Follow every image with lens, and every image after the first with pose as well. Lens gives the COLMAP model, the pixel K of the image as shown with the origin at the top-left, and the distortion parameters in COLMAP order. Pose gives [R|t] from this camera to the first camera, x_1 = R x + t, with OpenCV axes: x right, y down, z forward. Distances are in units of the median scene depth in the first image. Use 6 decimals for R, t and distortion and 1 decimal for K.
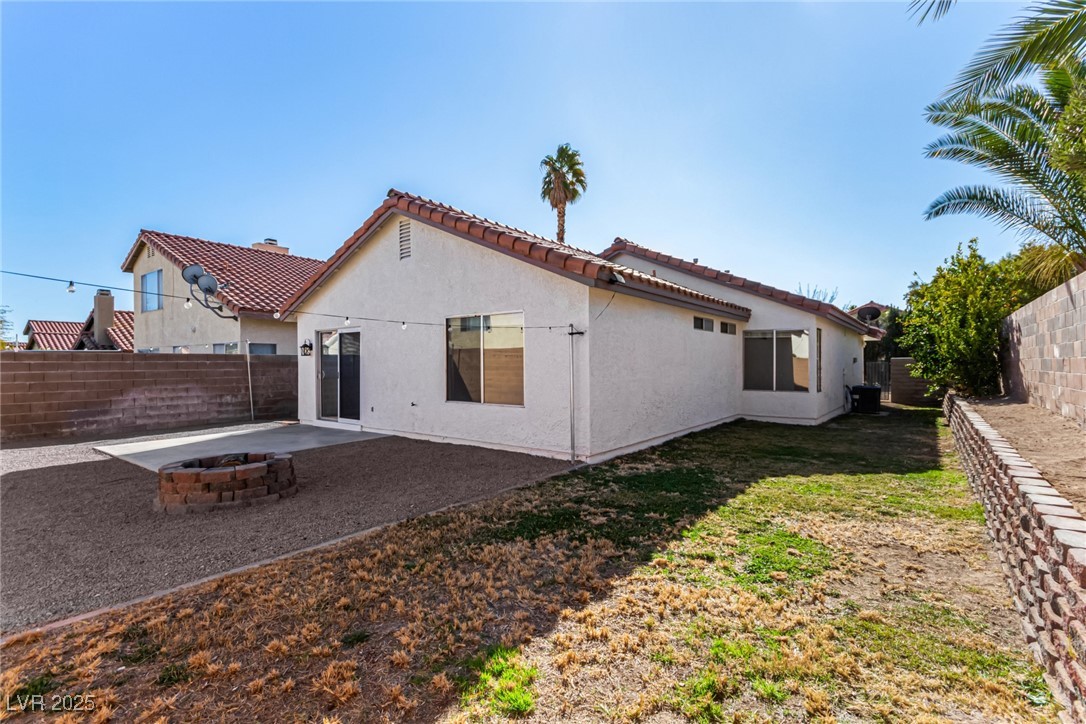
lens RADIAL K [[508.3, 0, 546.5], [0, 508.3, 364.5], [0, 0, 1]] dist [0.005582, 0.001444]
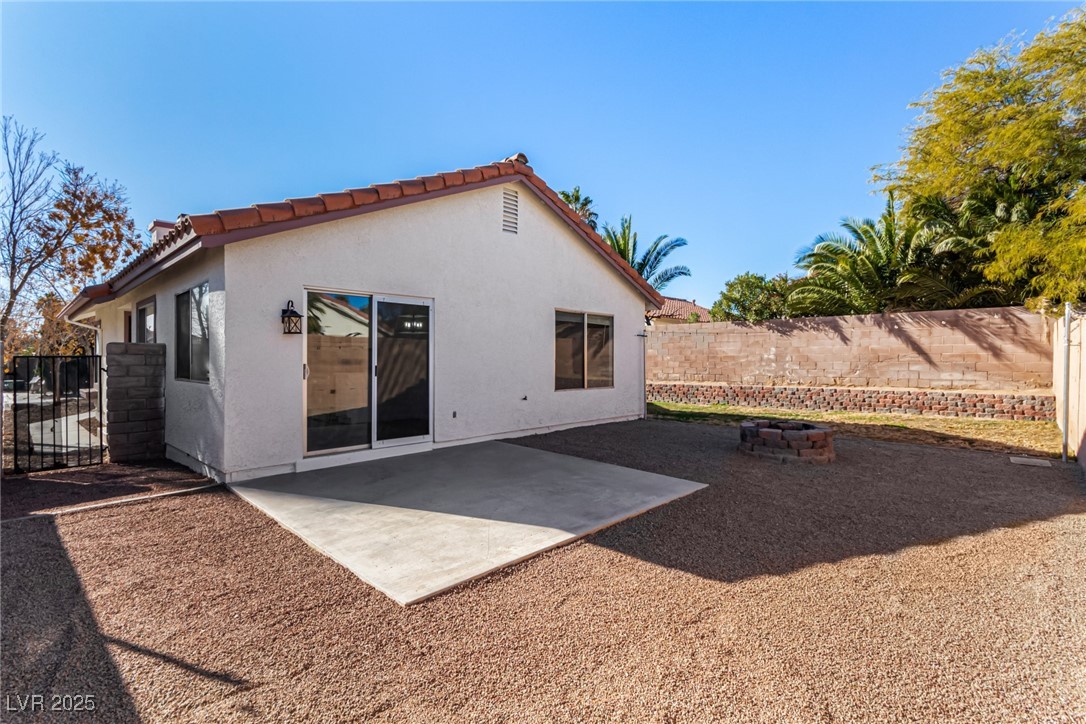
lens RADIAL K [[492.6, 0, 539.1], [0, 492.6, 359.6], [0, 0, 1]] dist [0.005113, -0.000093]
pose [[0.120638, 0.003024, 0.992692, -1.130844], [0.000826, 0.999995, -0.003147, 0.011623], [-0.992696, 0.001200, 0.120635, 0.865376]]
